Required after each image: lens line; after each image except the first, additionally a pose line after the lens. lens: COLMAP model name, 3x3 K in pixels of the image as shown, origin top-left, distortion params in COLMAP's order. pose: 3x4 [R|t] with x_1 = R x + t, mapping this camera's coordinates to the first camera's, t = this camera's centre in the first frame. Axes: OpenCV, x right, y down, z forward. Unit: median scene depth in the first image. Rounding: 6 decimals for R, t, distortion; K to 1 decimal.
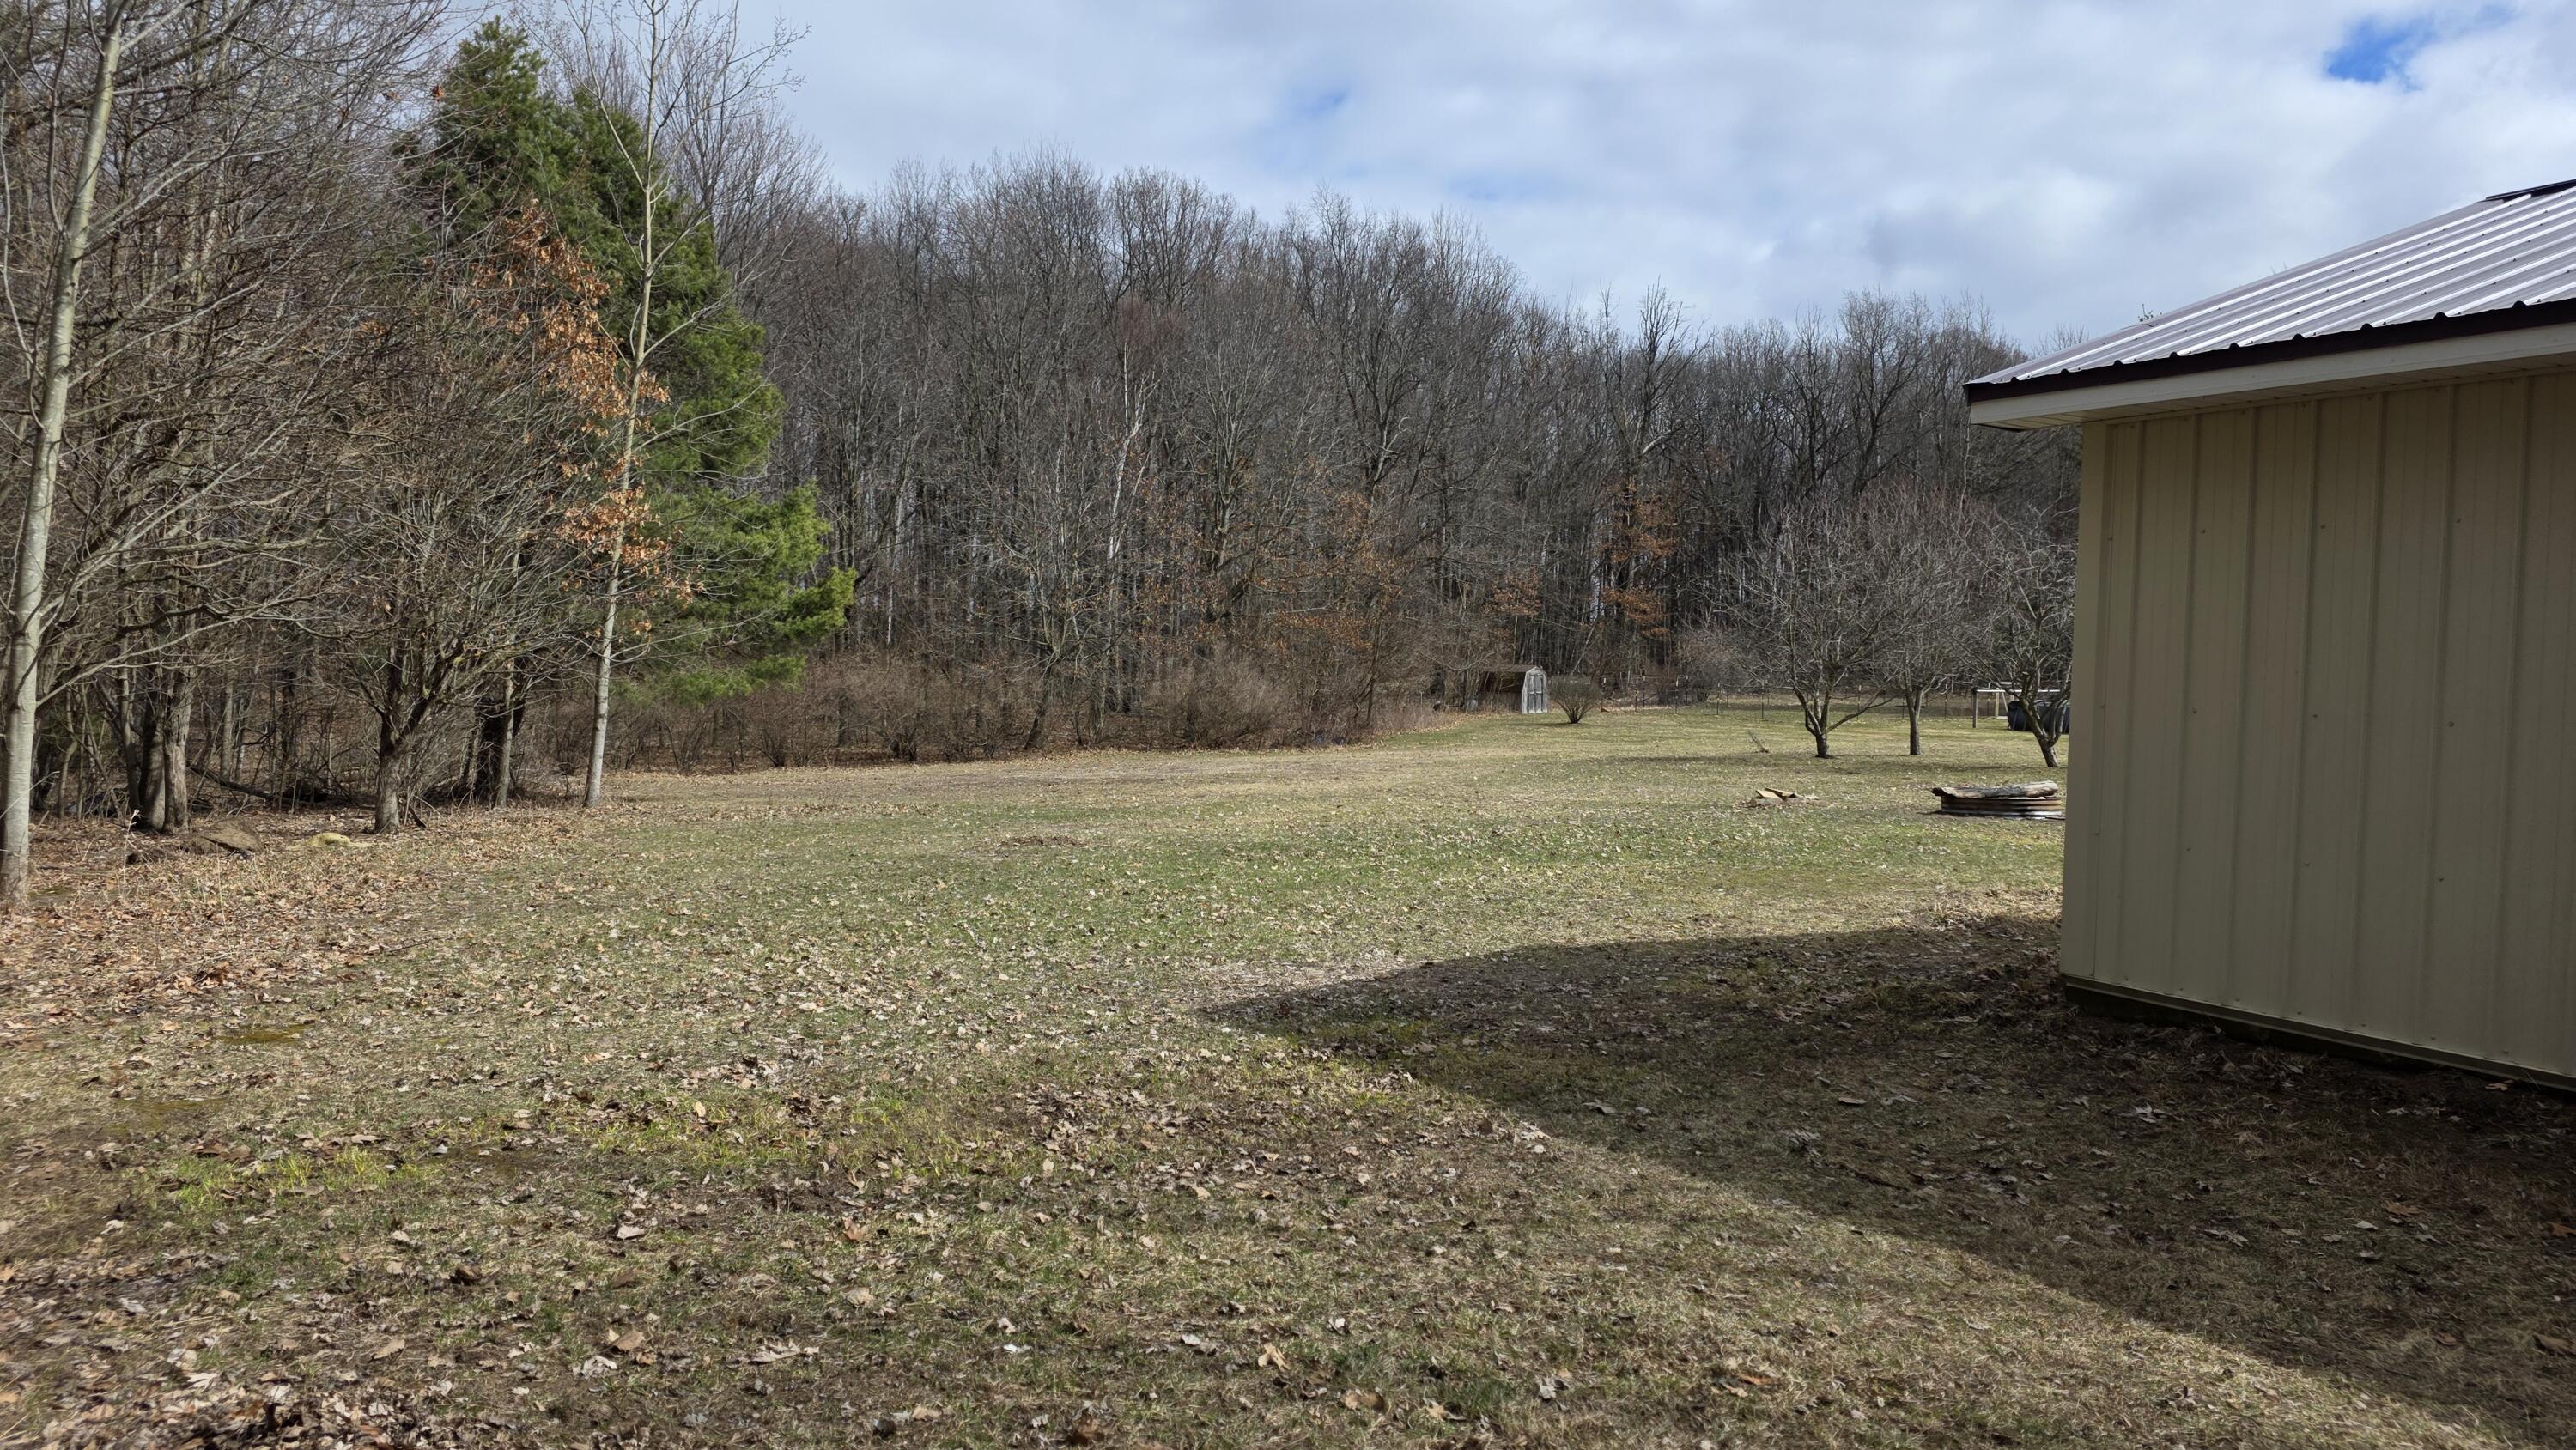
lens RADIAL K [[1689.8, 0, 1288.0], [0, 1689.8, 725.0], [0, 0, 1]] dist [-0.004636, -0.004616]
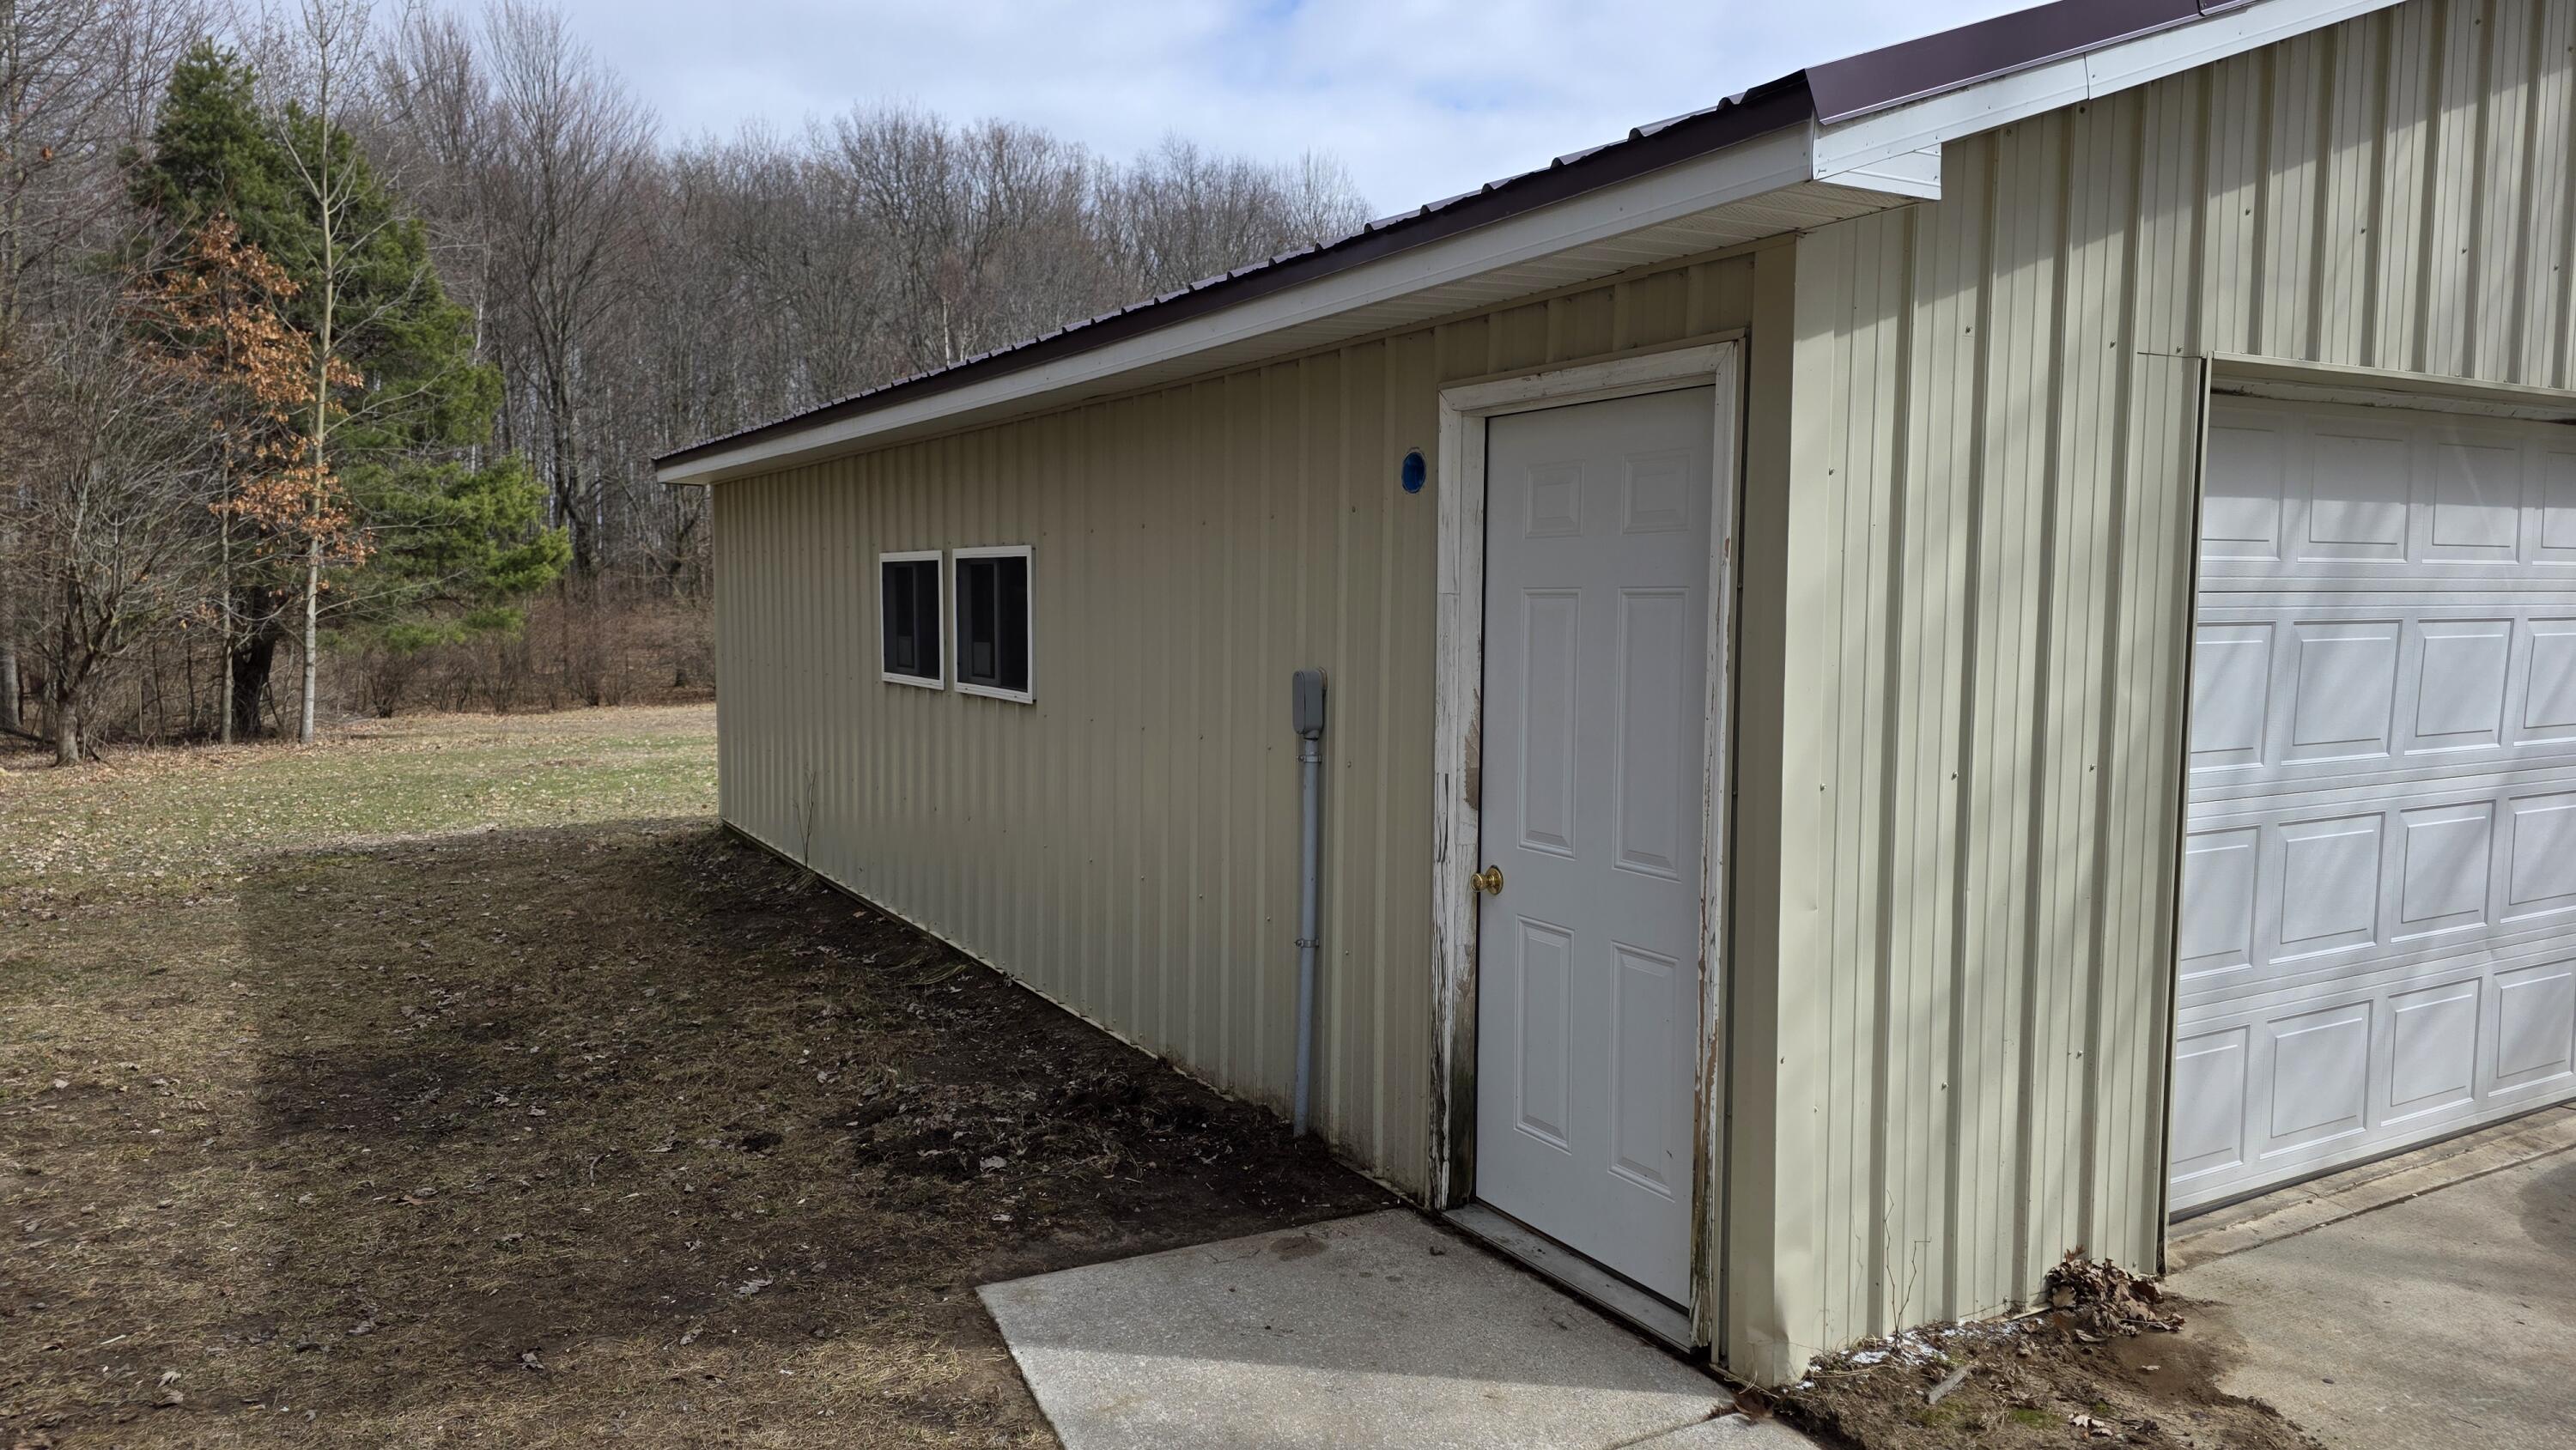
lens RADIAL K [[1689.8, 0, 1288.0], [0, 1689.8, 725.0], [0, 0, 1]] dist [-0.004636, -0.004616]
pose [[0.999771, -0.019387, 0.009068, 0.229737], [0.019000, 0.998979, 0.040996, 0.001932], [-0.009853, -0.040815, 0.999118, -0.142118]]
